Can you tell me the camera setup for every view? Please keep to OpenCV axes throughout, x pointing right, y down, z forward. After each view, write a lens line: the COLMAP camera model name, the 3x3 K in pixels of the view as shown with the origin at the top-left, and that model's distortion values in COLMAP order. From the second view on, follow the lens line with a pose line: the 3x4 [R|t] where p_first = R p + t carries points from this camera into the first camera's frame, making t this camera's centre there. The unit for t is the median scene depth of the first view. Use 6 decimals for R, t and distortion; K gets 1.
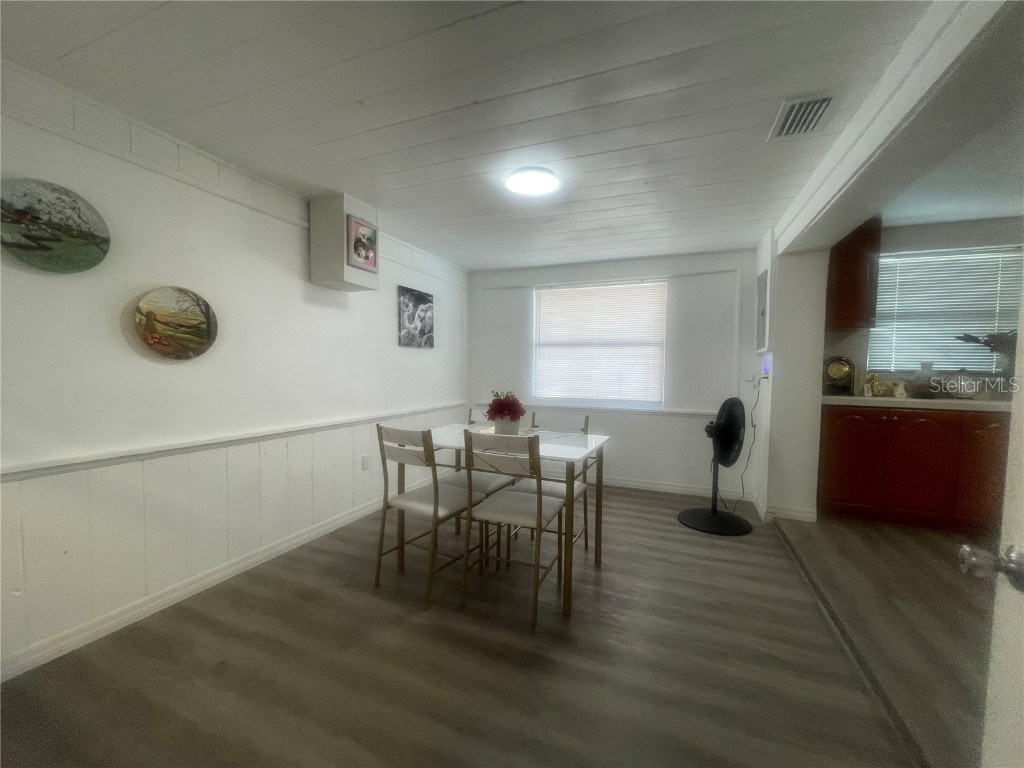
lens RADIAL K [[410.8, 0, 515.6], [0, 410.8, 388.2], [0, 0, 1]] dist [-0.004708, 0.001444]
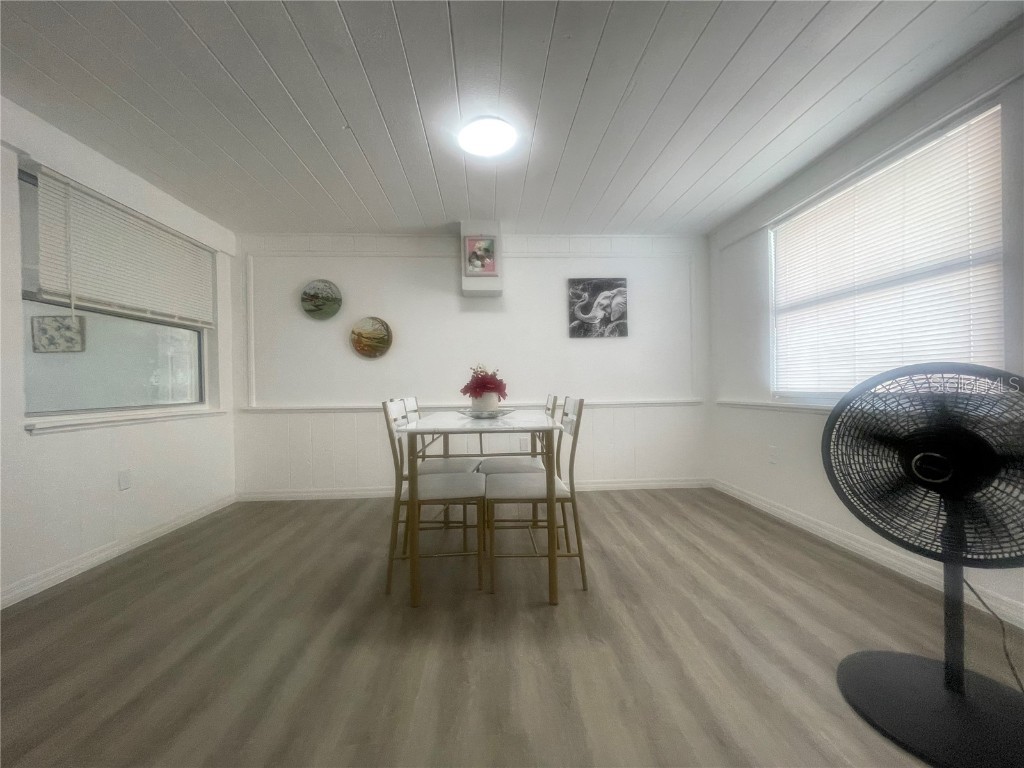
lens RADIAL K [[410.8, 0, 514.4], [0, 410.8, 390.1], [0, 0, 1]] dist [-0.004708, 0.001444]
pose [[0.436560, -0.008083, -0.899639, 0.652633], [-0.021422, 0.999583, -0.019376, 0.056808], [0.899420, 0.027731, 0.436204, 0.497864]]
